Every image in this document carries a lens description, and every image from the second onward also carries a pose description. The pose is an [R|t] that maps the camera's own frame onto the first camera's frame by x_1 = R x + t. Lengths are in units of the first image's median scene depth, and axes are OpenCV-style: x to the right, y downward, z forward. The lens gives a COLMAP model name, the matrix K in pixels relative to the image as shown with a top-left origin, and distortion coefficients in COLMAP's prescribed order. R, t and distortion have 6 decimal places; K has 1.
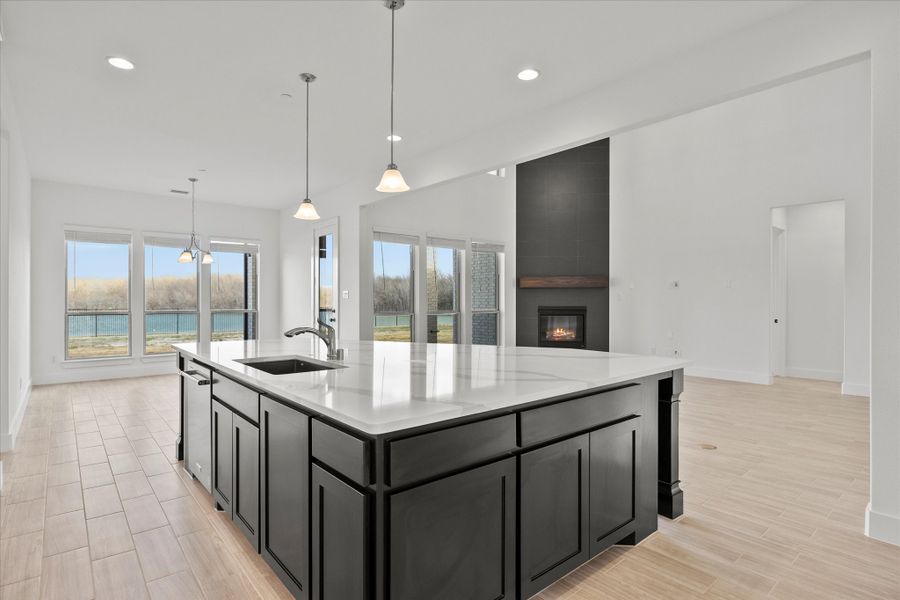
lens RADIAL K [[459.4, 0, 450.9], [0, 459.4, 301.8], [0, 0, 1]] dist [0.000282, -0.000022]
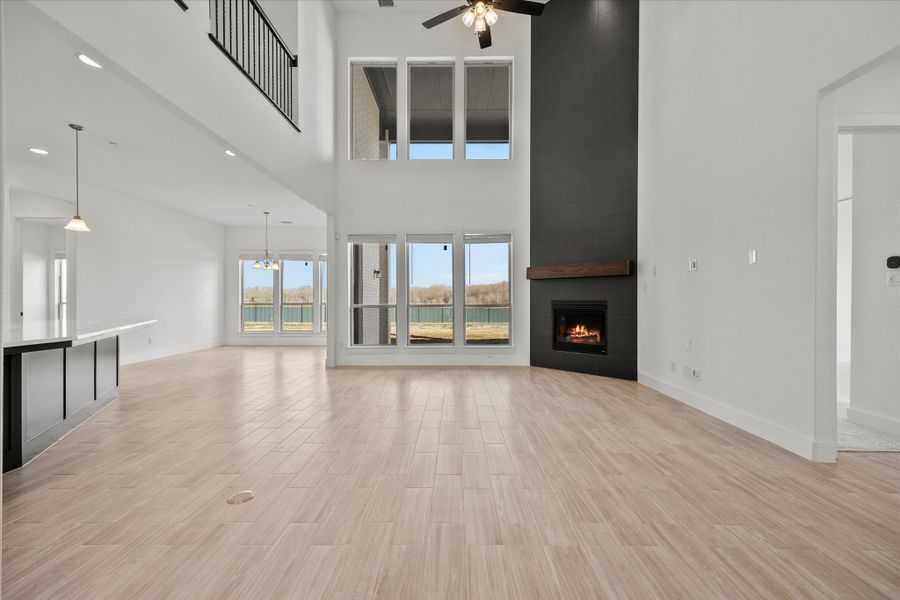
lens RADIAL K [[383.2, 0, 462.0], [0, 383.2, 301.5], [0, 0, 1]] dist [-0.009347, -0.000265]
pose [[0.778927, 0.000498, -0.627114, 0.532382], [0.000772, 0.999998, 0.001753, 0.010636], [0.627114, -0.001850, 0.778926, 0.350753]]
